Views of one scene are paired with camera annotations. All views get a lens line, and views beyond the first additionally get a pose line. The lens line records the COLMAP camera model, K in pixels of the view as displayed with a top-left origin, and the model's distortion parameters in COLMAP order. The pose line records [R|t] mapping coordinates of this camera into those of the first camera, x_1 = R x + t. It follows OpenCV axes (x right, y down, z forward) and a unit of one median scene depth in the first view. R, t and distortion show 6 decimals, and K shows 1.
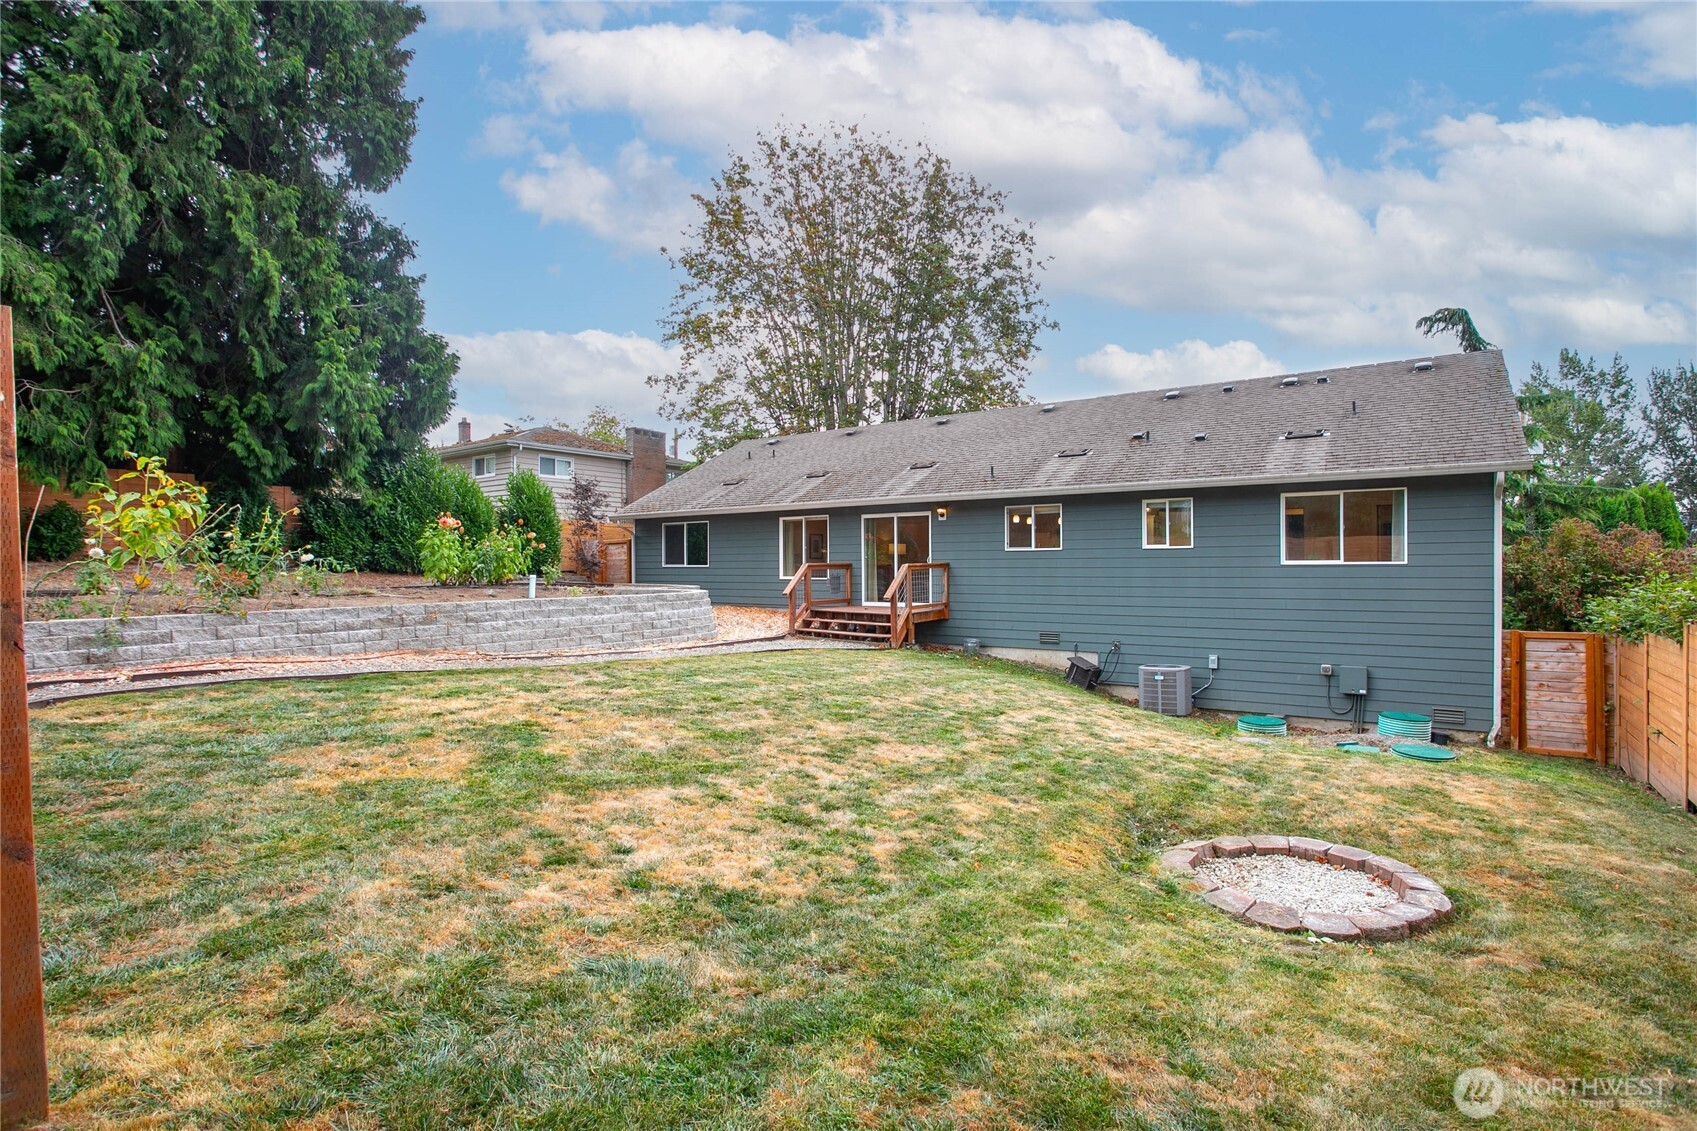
lens RADIAL K [[805.9, 0, 847.2], [0, 805.9, 558.1], [0, 0, 1]] dist [-0.004854, 0.001406]
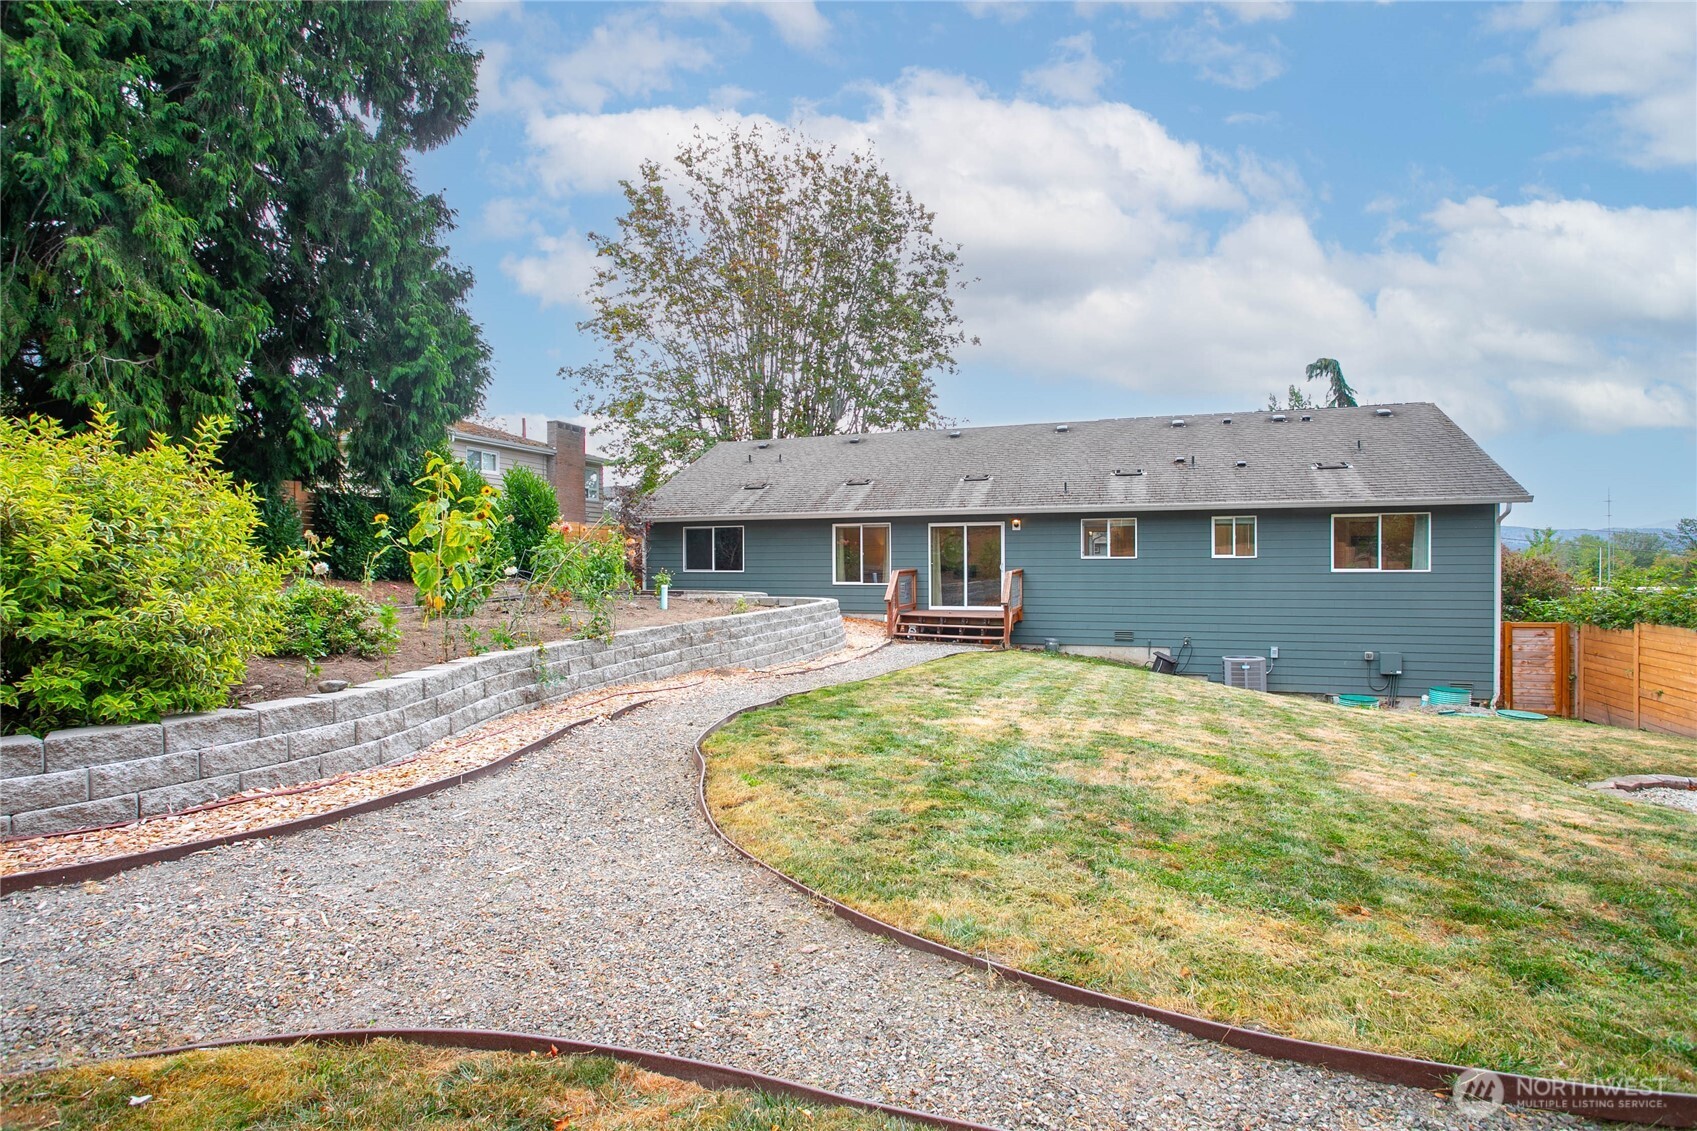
lens RADIAL K [[805.9, 0, 840.5], [0, 805.9, 575.4], [0, 0, 1]] dist [-0.004854, 0.001406]
pose [[0.962066, -0.003859, 0.272788, -0.416049], [-0.002505, 0.999733, 0.022977, -0.010757], [-0.272804, -0.022789, 0.961800, 0.015615]]
